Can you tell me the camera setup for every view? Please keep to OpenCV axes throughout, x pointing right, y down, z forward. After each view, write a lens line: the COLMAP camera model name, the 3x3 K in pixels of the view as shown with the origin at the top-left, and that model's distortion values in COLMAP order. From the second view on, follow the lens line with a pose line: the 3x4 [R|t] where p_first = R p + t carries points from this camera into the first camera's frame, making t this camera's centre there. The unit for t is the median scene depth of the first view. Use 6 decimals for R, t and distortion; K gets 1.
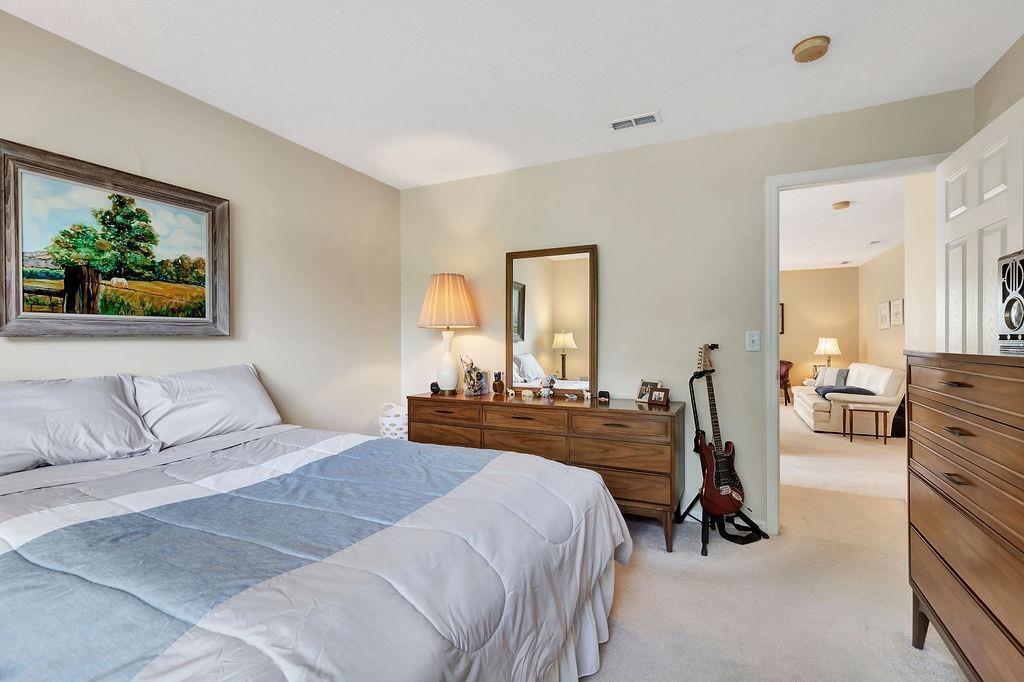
lens RADIAL K [[469.3, 0, 511.6], [0, 469.3, 342.4], [0, 0, 1]] dist [0.008849, -0.001080]
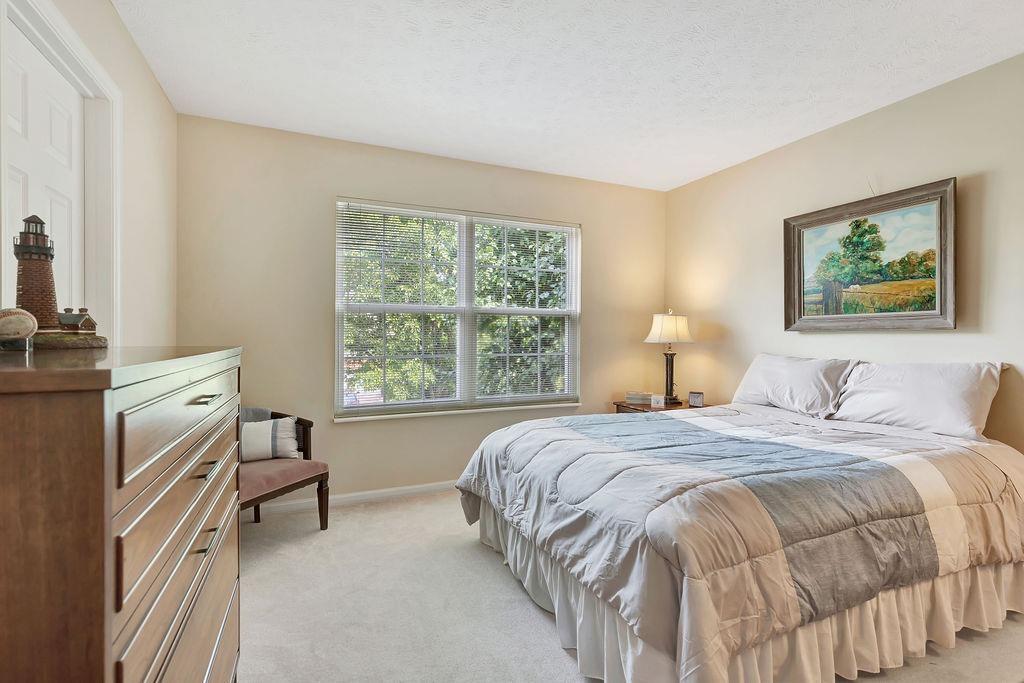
lens RADIAL K [[469.3, 0, 510.4], [0, 469.3, 335.4], [0, 0, 1]] dist [0.008849, -0.001080]
pose [[-0.651811, 0.001856, -0.758379, 0.721753], [-0.003744, 0.999977, 0.005665, -0.003008], [0.758372, 0.006532, -0.651789, 1.080737]]
